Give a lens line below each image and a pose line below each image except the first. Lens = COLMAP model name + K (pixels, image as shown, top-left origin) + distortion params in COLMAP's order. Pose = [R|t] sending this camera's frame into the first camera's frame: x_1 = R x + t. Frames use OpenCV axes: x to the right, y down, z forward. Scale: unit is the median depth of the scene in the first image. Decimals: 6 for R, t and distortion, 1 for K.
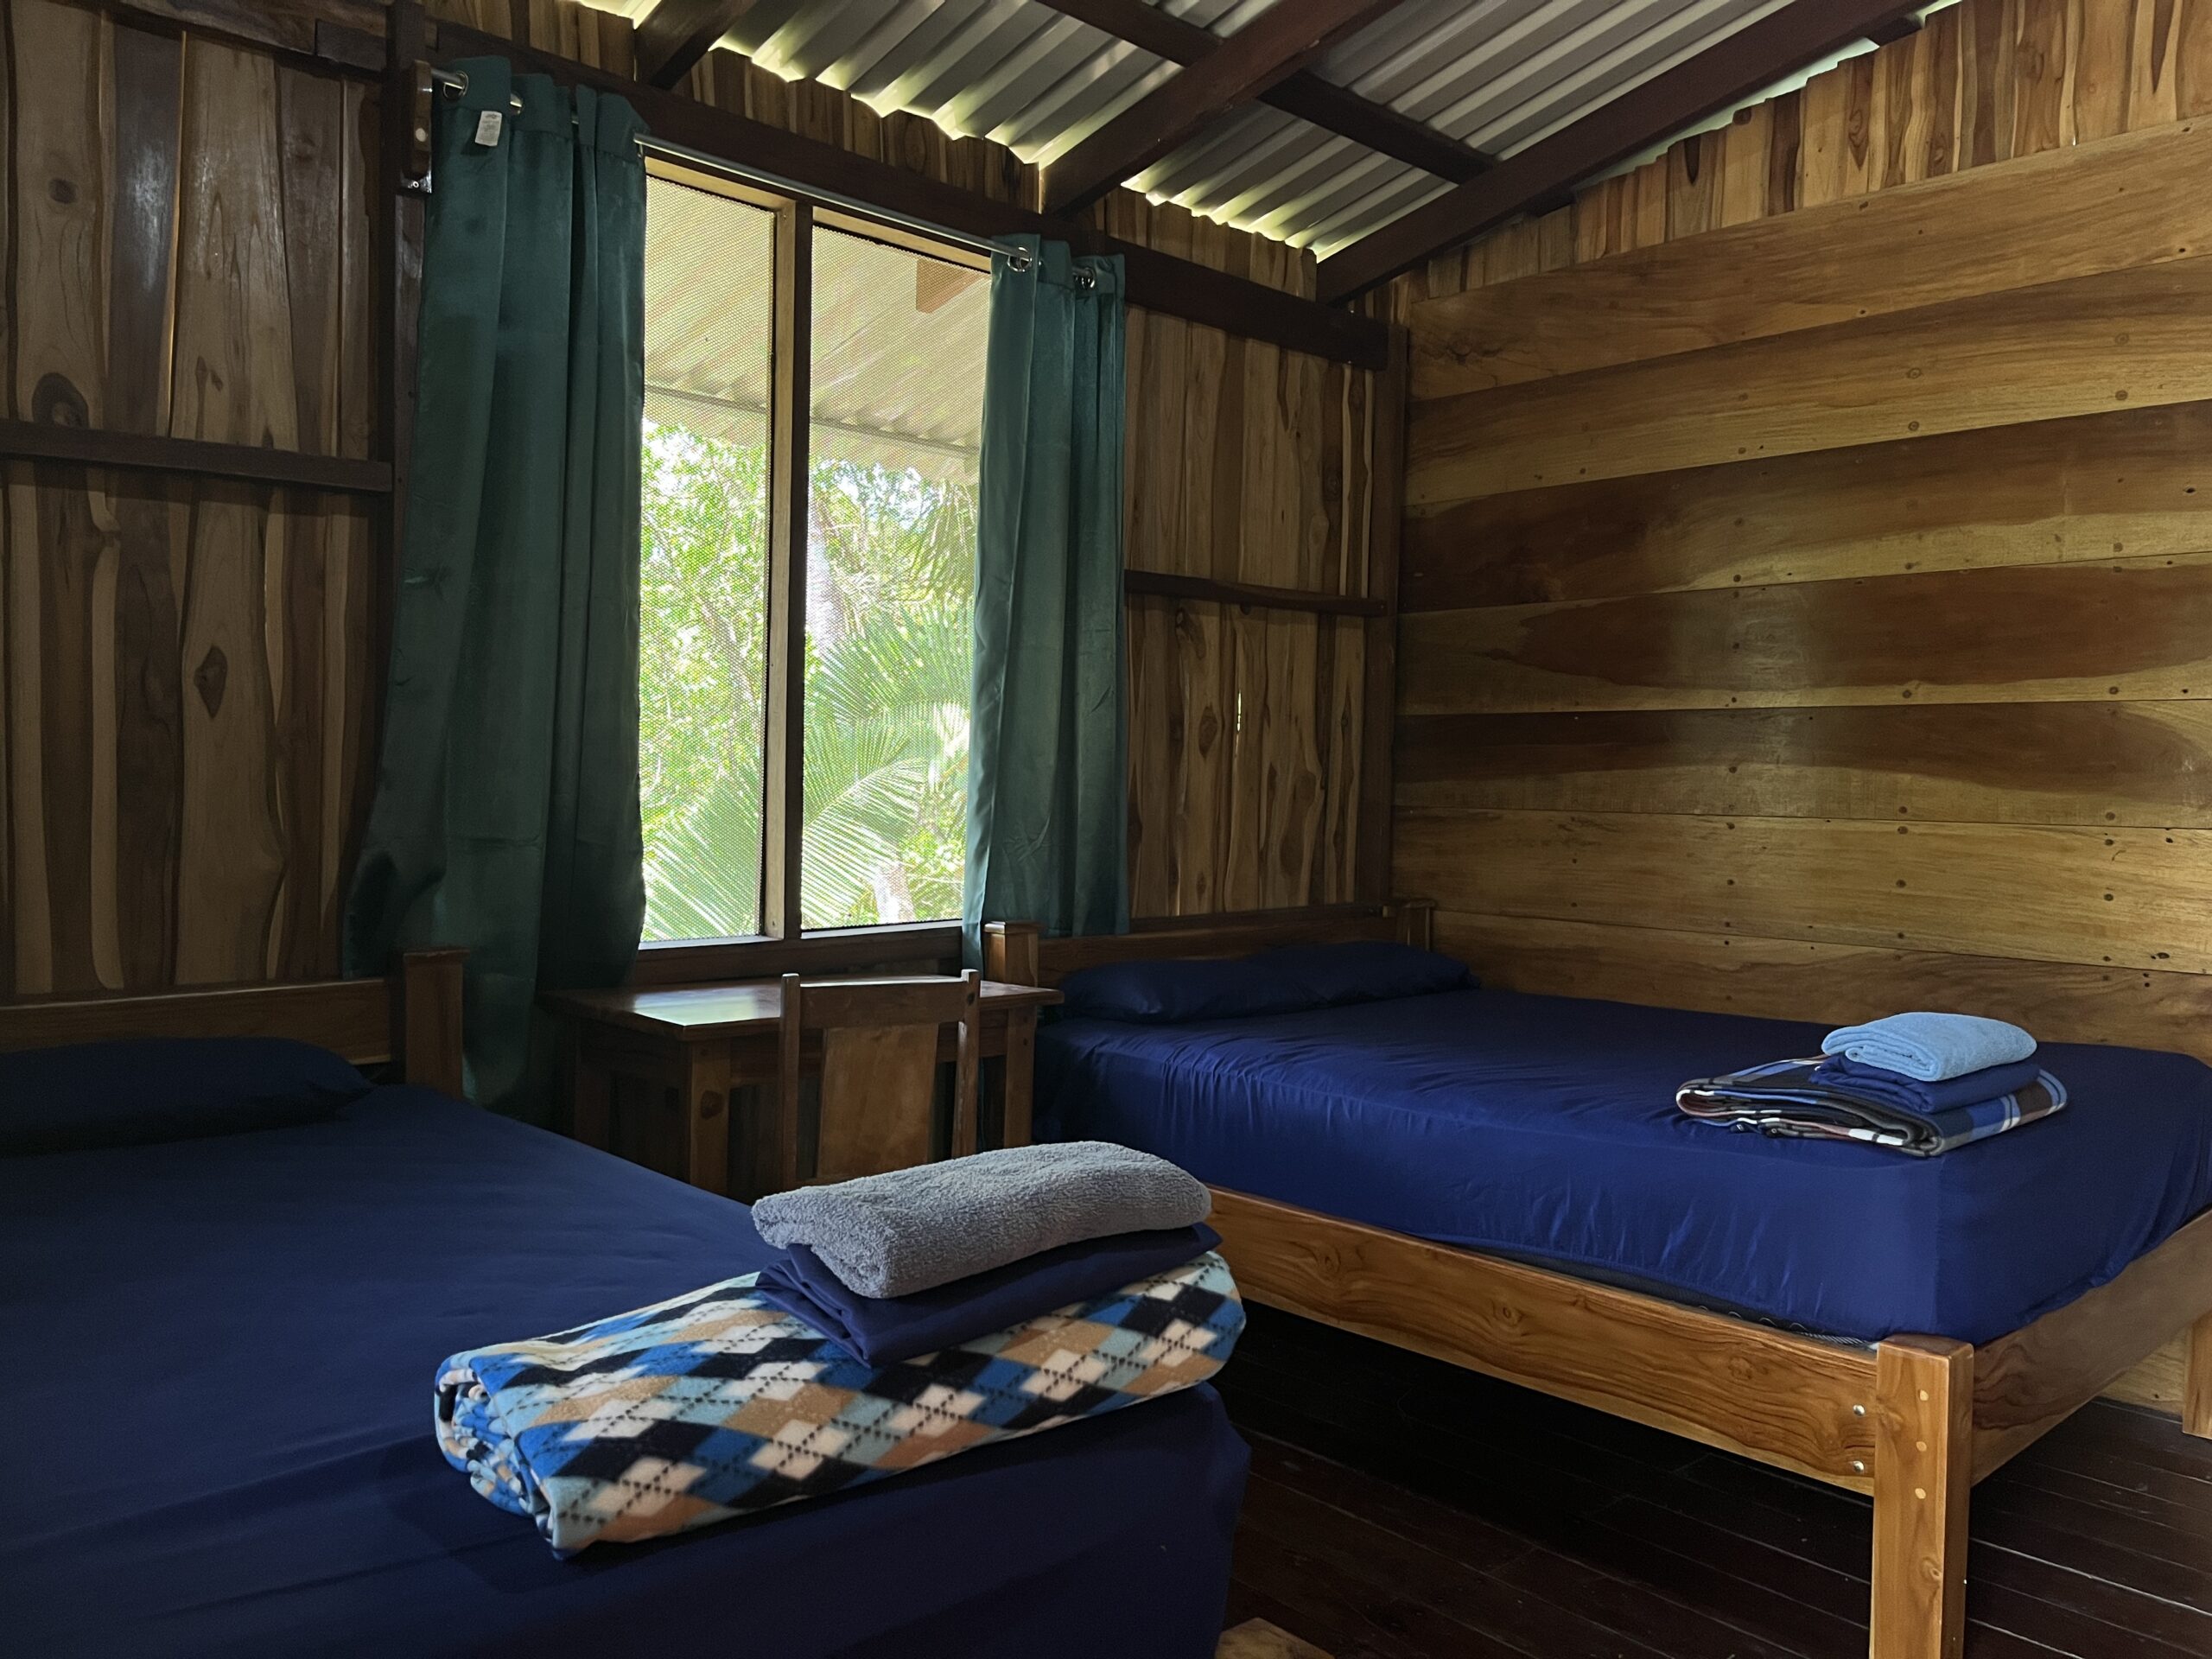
lens RADIAL K [[1668.4, 0, 1158.1], [0, 1668.4, 811.7], [0, 0, 1]] dist [0.071444, -0.108414]
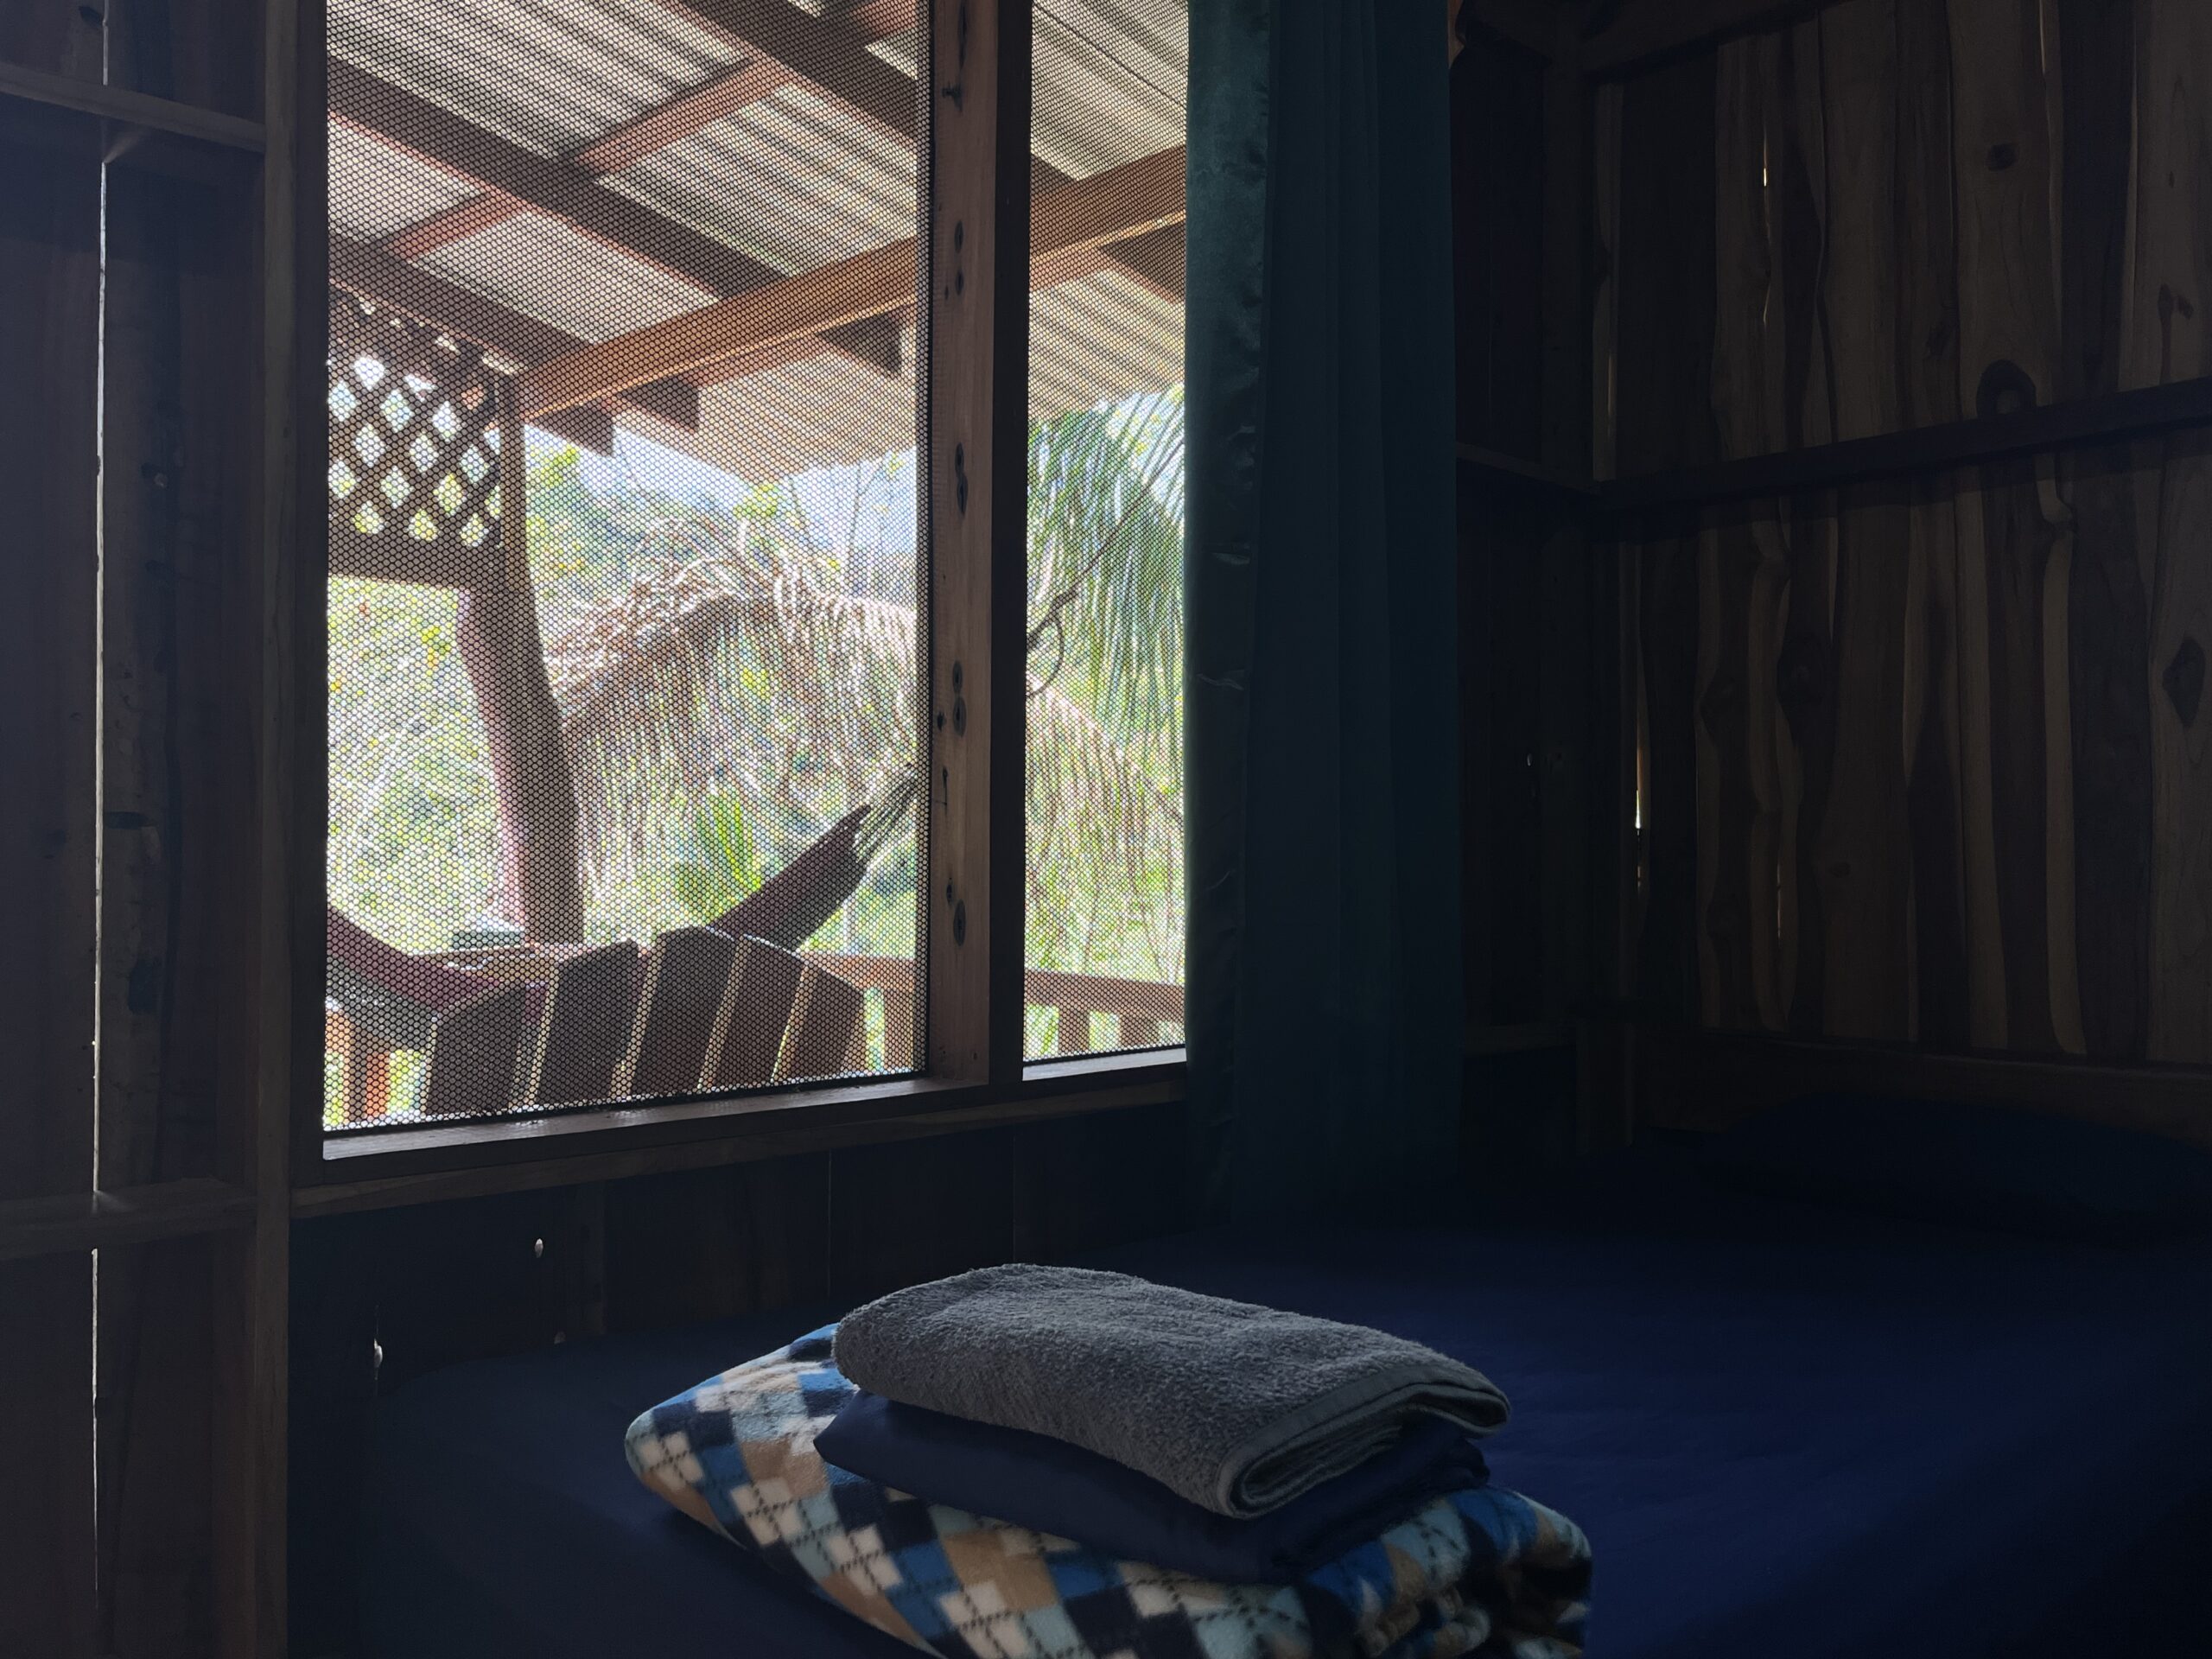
lens RADIAL K [[1883.5, 0, 1109.9], [0, 1883.5, 830.3], [0, 0, 1]] dist [-0.001528, -0.001050]
pose [[0.015179, -0.028005, -0.999493, 0.289351], [-0.013180, 0.999515, -0.028205, 0.021563], [0.999798, 0.013602, 0.014802, 0.440729]]
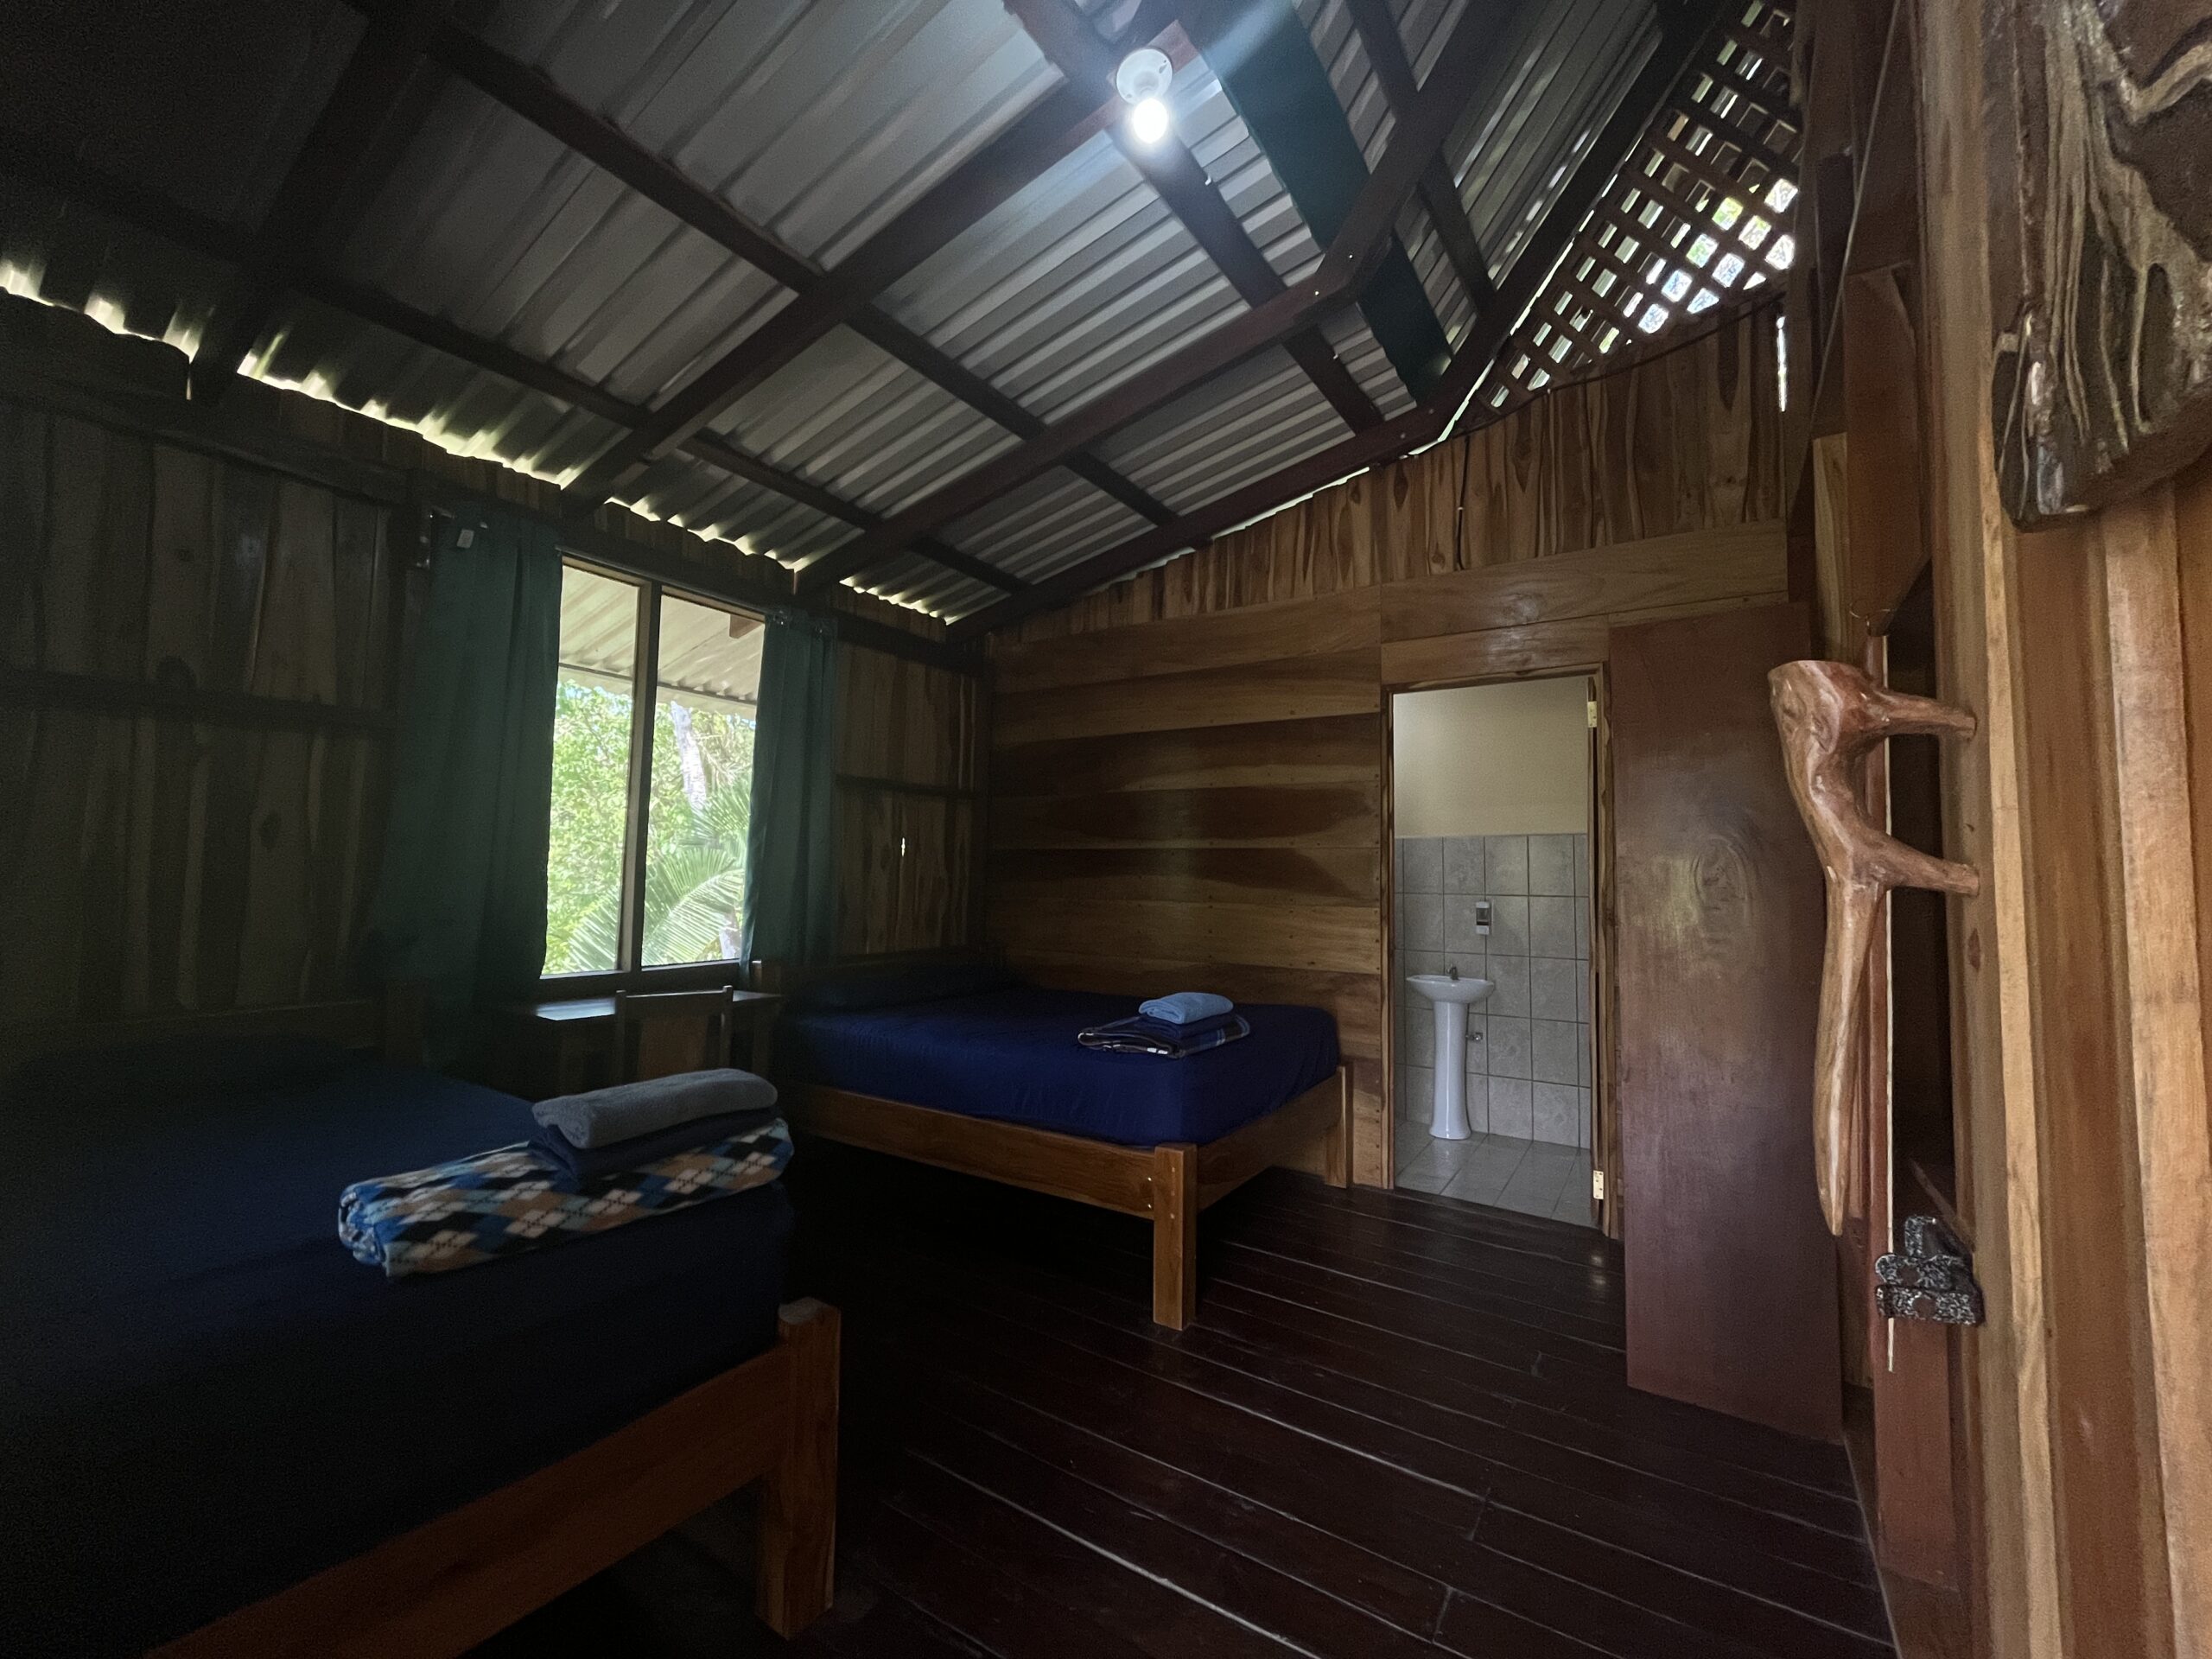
lens RADIAL K [[877.3, 0, 1106.0], [0, 877.3, 829.5], [0, 0, 1]] dist [-0.000210, -0.008219]
pose [[0.972899, 0.012937, 0.230868, 0.081815], [0.004227, 0.997272, -0.073700, -0.008040], [-0.231192, 0.072679, 0.970190, -0.090274]]
